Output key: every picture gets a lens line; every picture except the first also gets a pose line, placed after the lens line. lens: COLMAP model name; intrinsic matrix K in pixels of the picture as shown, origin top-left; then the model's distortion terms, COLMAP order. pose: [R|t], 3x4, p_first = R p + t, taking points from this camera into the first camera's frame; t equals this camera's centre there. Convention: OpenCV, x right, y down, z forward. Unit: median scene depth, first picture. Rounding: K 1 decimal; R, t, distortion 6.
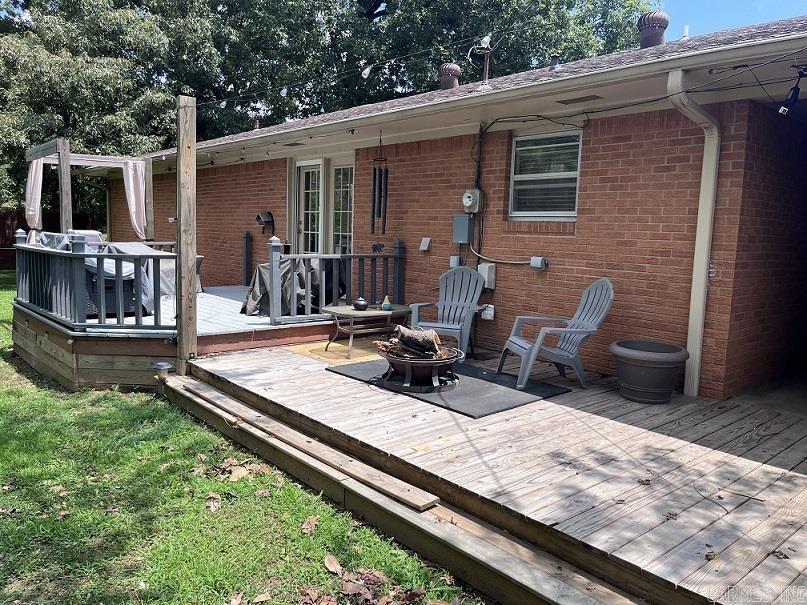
lens RADIAL K [[619.1, 0, 403.5], [0, 619.1, 302.5], [0, 0, 1]] dist [0.012798, -0.012217]
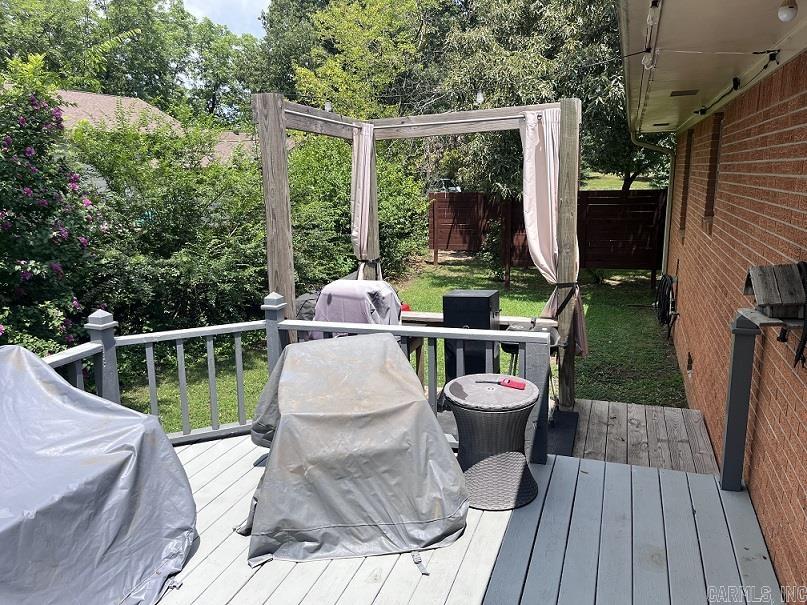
lens RADIAL K [[619.1, 0, 403.5], [0, 619.1, 302.5], [0, 0, 1]] dist [0.012798, -0.012217]
pose [[0.482752, 0.137259, -0.864934, -0.076294], [-0.060443, 0.990508, 0.123451, -0.140834], [0.873669, -0.007317, 0.486466, 0.699743]]
